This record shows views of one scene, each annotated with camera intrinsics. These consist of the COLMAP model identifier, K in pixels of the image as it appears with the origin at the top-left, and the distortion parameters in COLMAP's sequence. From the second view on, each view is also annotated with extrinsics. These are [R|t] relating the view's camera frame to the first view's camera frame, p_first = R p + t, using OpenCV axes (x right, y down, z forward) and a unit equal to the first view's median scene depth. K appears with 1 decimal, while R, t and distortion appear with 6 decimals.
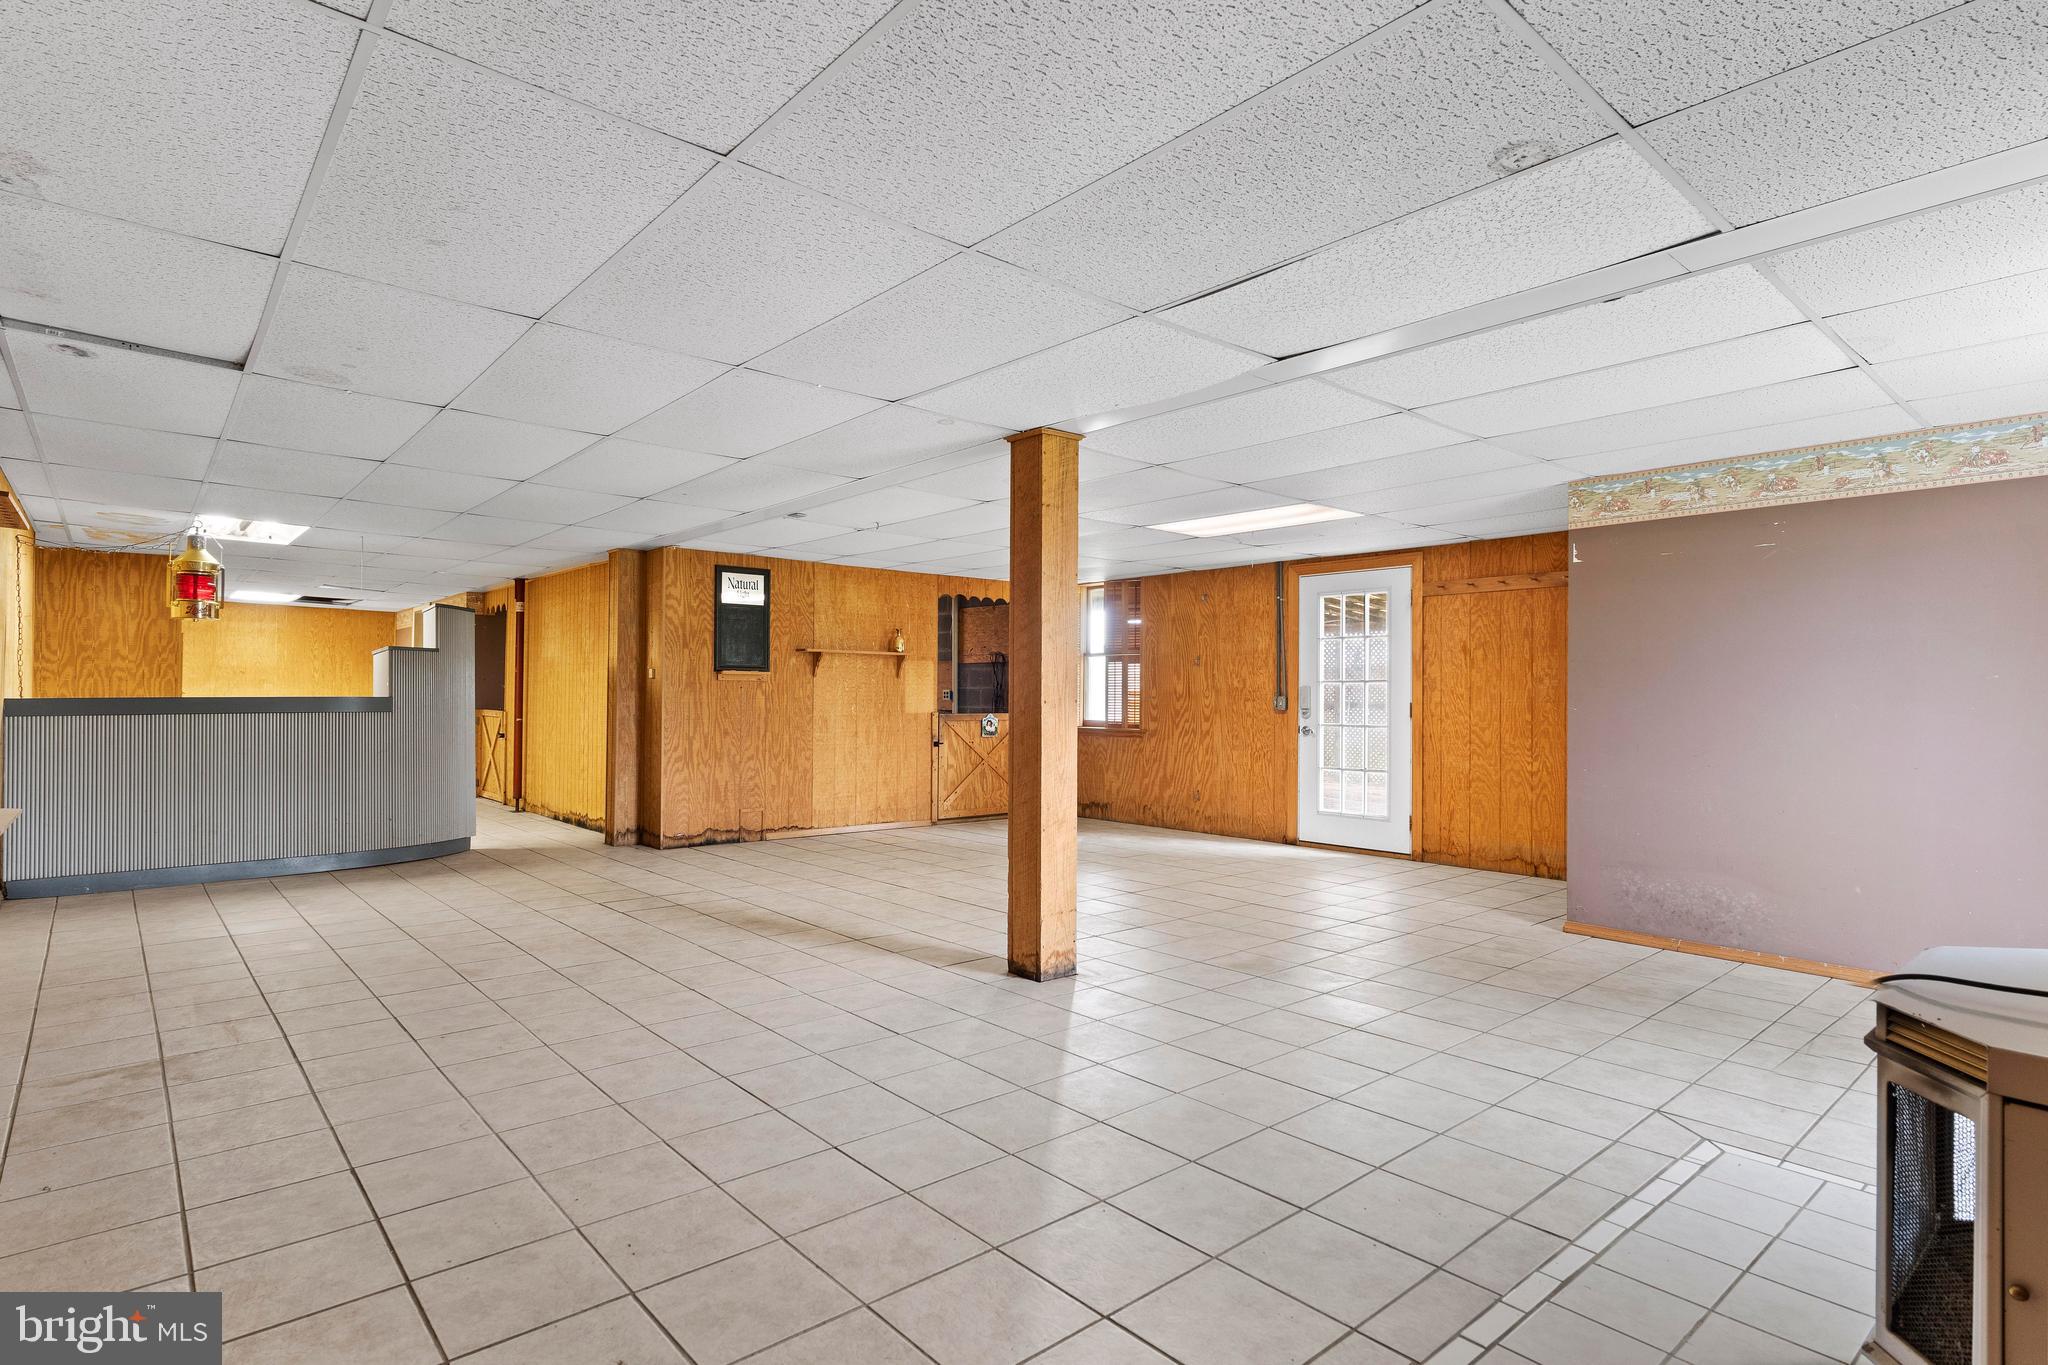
lens RADIAL K [[1061.0, 0, 1024.2], [0, 1061.0, 691.4], [0, 0, 1]] dist [0.000389, 0.000038]
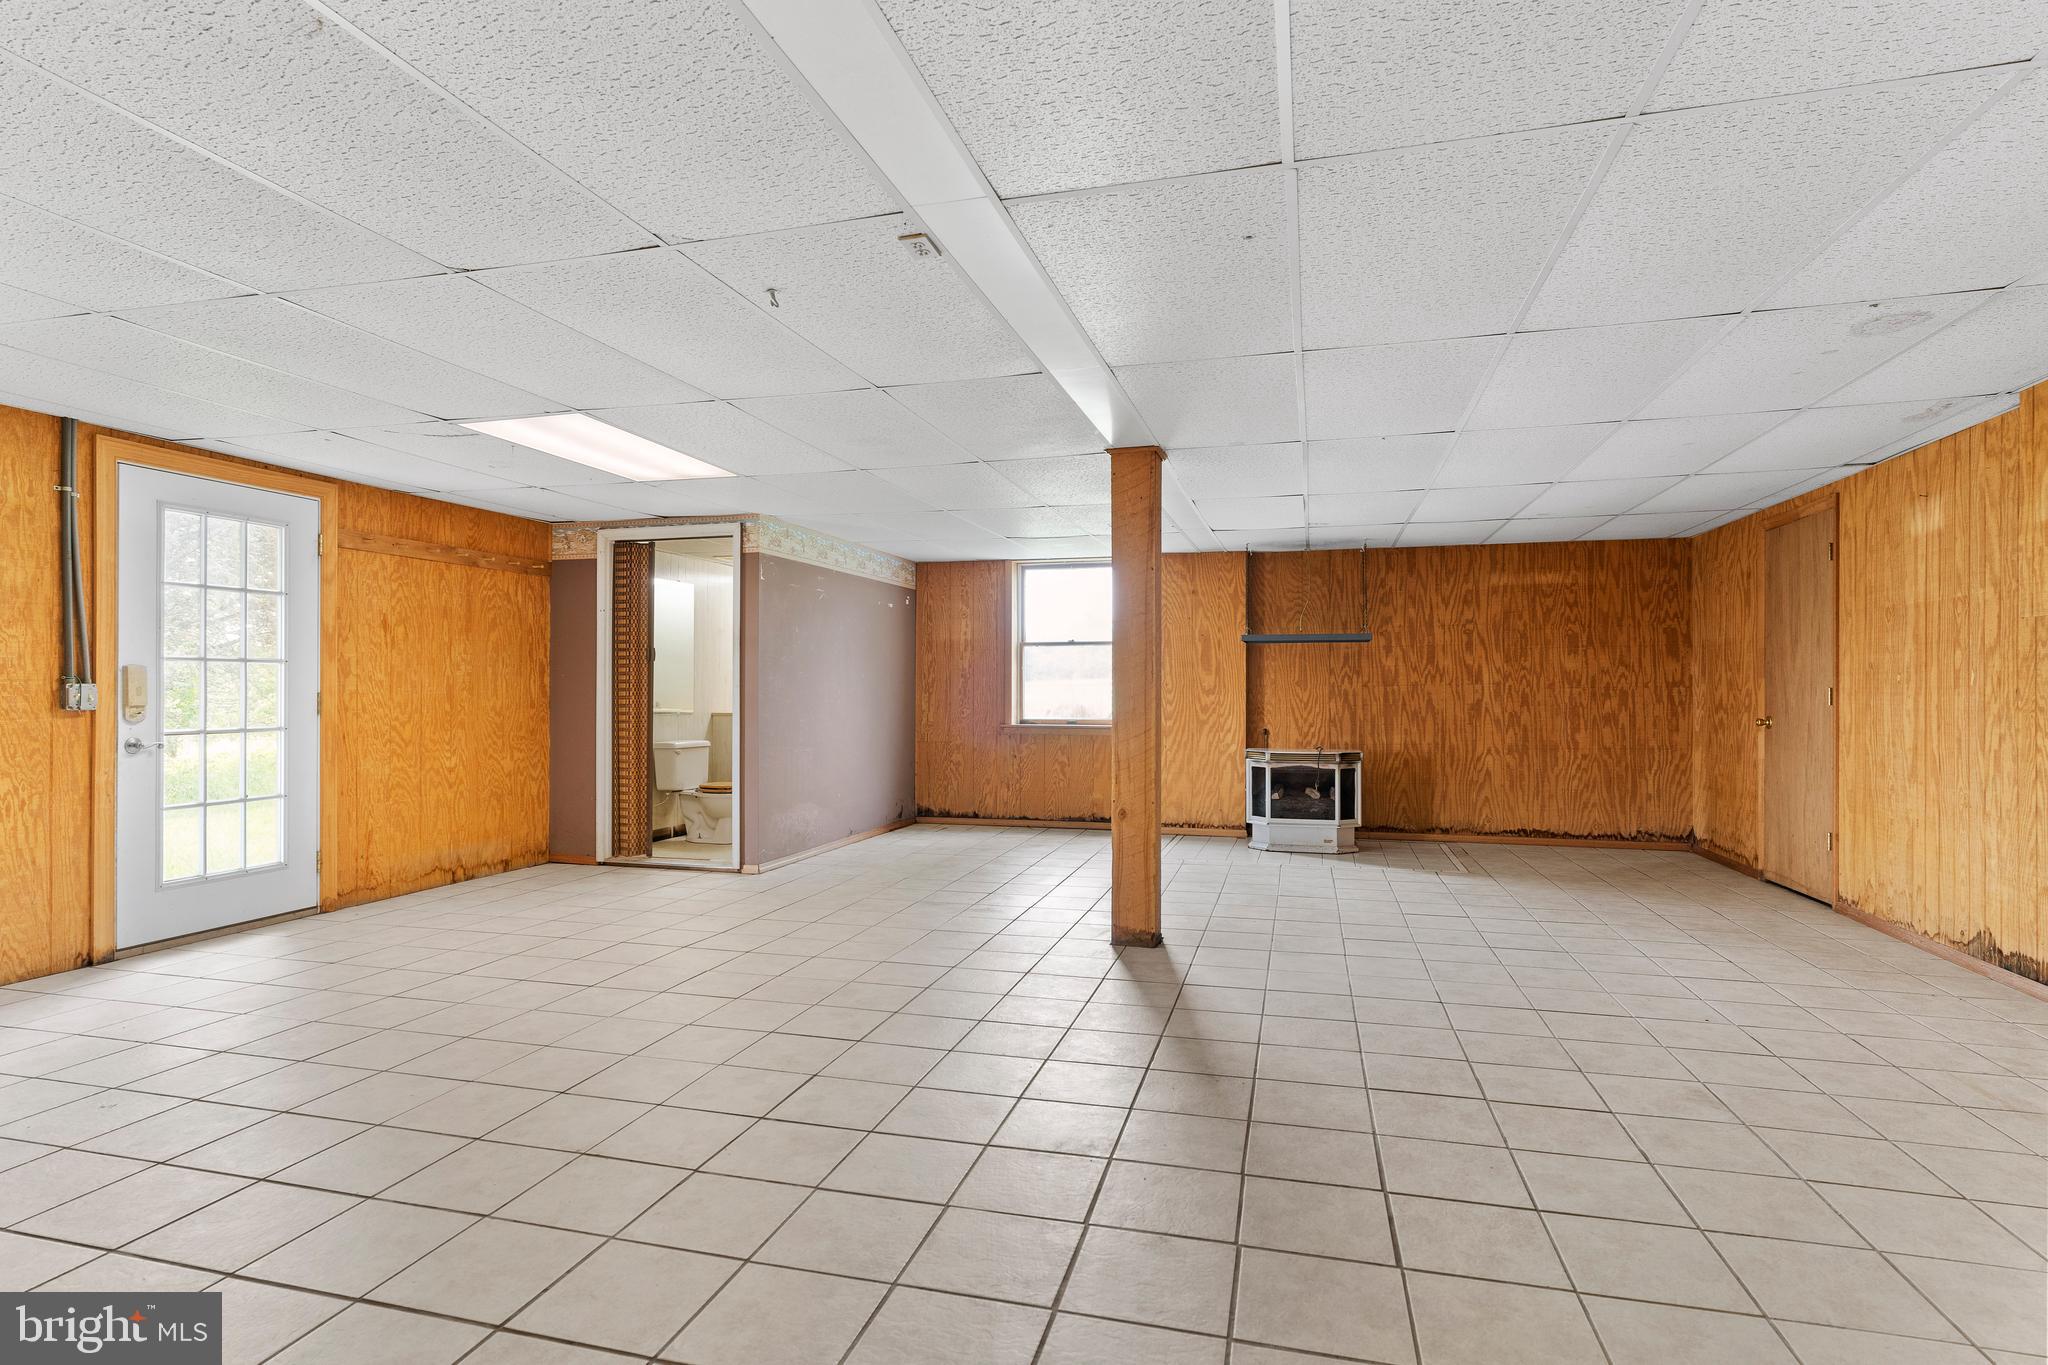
lens RADIAL K [[1061.0, 0, 1020.0], [0, 1061.0, 682.7], [0, 0, 1]] dist [0.000389, 0.000038]
pose [[-0.550098, -0.005220, 0.835084, -0.510091], [-0.012708, 0.999917, -0.002121, -0.000377], [-0.835003, -0.011779, -0.550119, 1.044427]]
